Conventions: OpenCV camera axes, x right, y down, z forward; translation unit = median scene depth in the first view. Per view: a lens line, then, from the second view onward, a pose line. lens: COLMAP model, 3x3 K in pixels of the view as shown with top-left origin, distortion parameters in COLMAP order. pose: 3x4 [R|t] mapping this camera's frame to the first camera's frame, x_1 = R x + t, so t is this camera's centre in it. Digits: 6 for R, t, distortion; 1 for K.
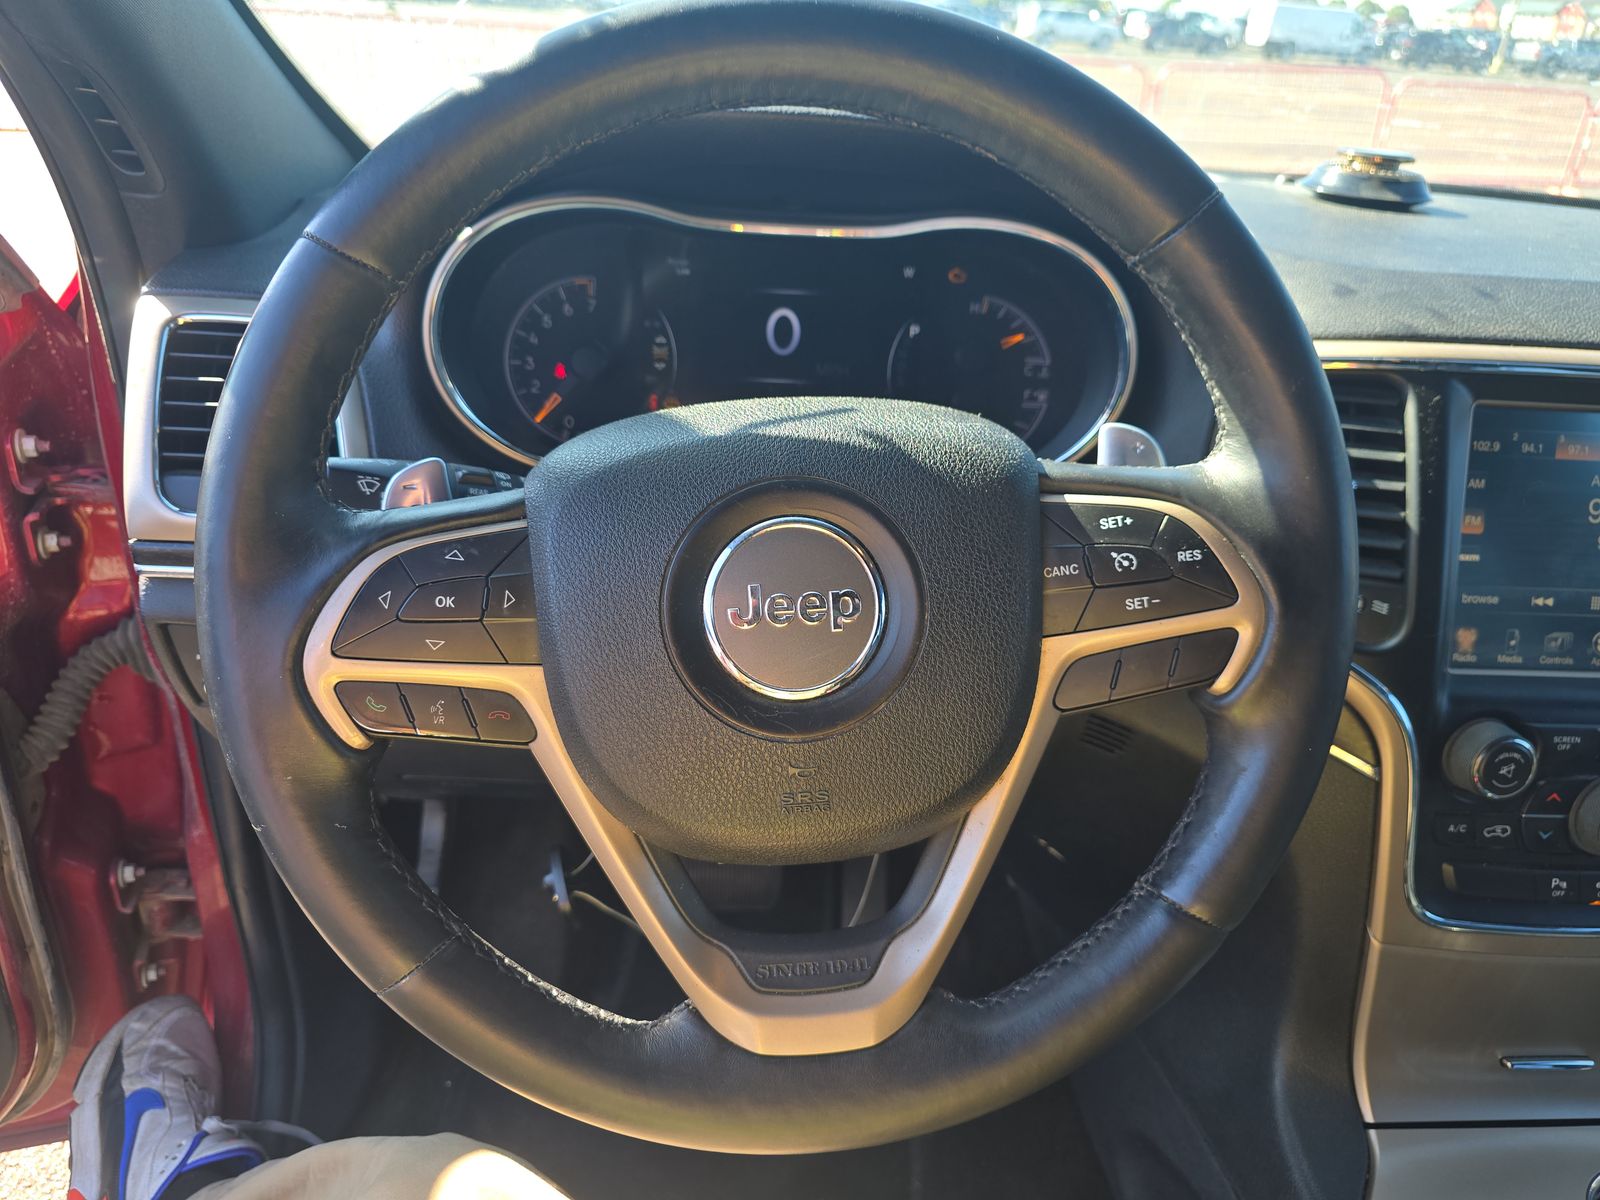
lens RADIAL K [[1102.4, 0, 796.1], [0, 1102.4, 605.7], [0, 0, 1]] dist [0.051003, -0.050439]
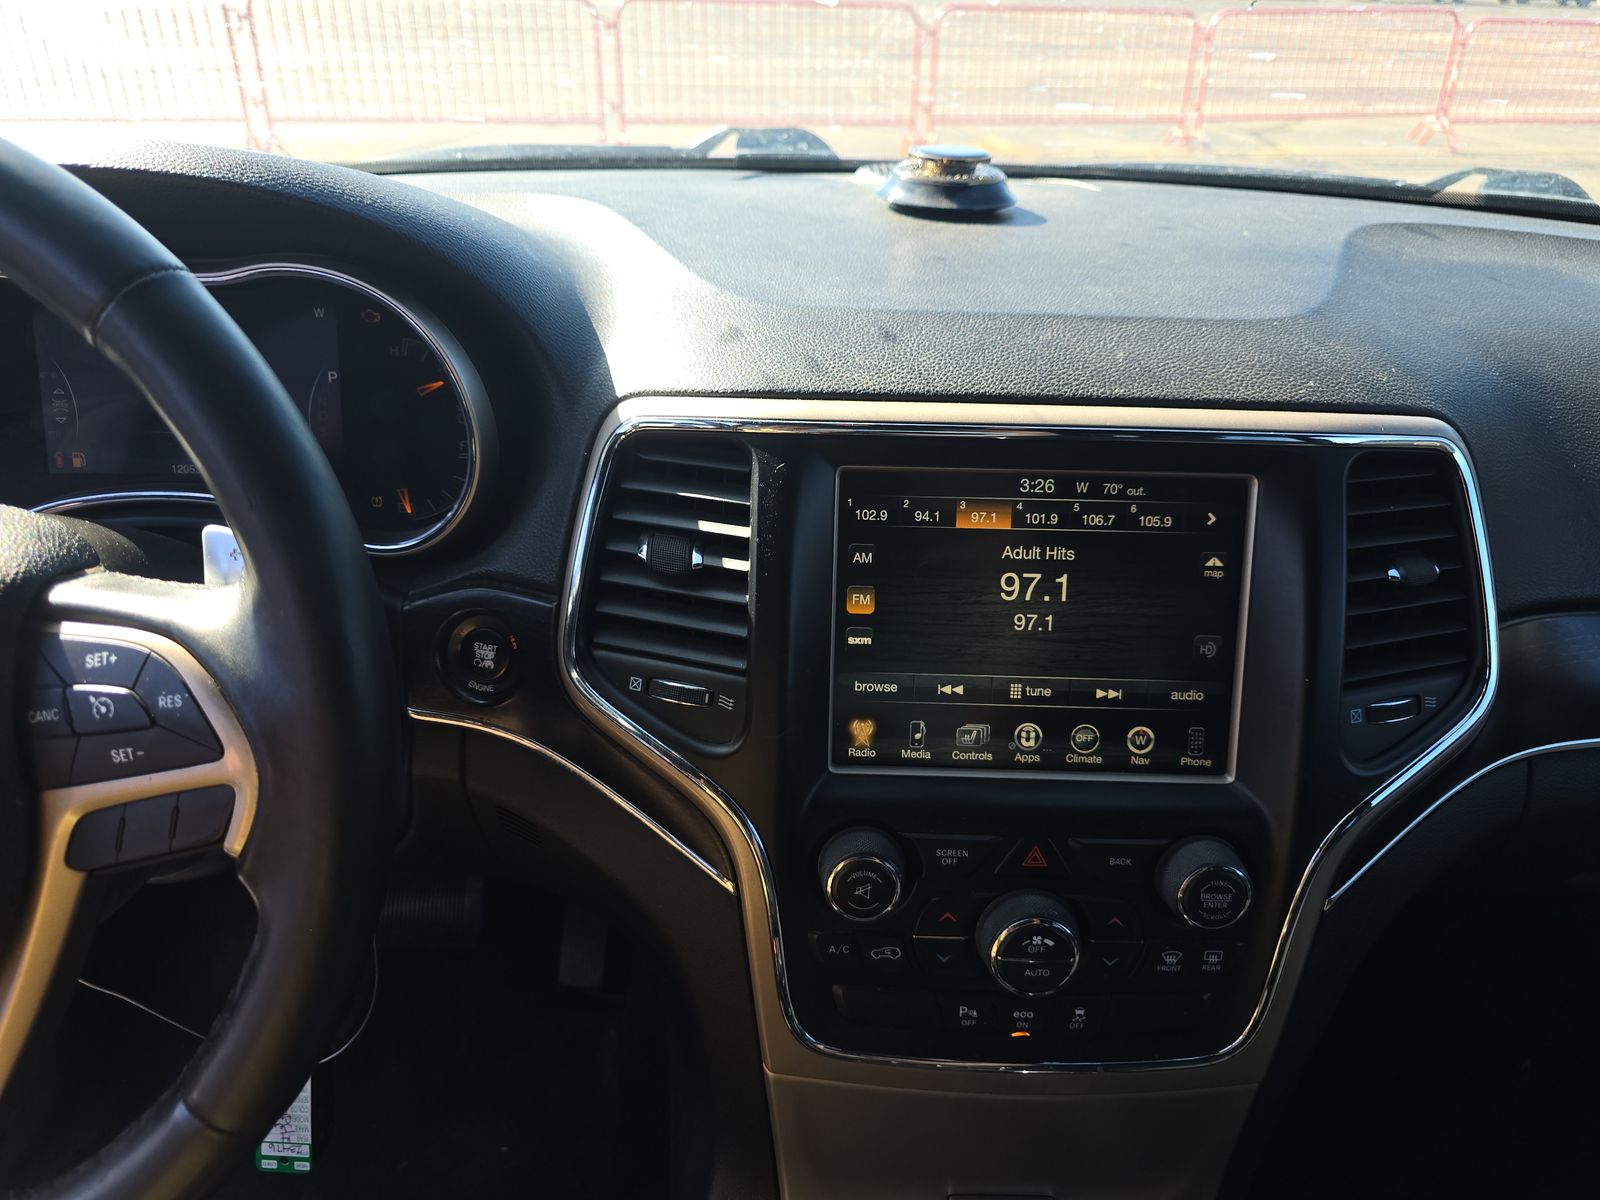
lens RADIAL K [[1109.0, 0, 757.5], [0, 1109.0, 592.8], [0, 0, 1]] dist [0.062007, -0.134894]
pose [[0.997452, -0.001060, -0.071340, 0.581172], [0.002327, 0.999841, 0.017679, -0.095713], [0.071310, -0.017800, 0.997295, 0.120980]]
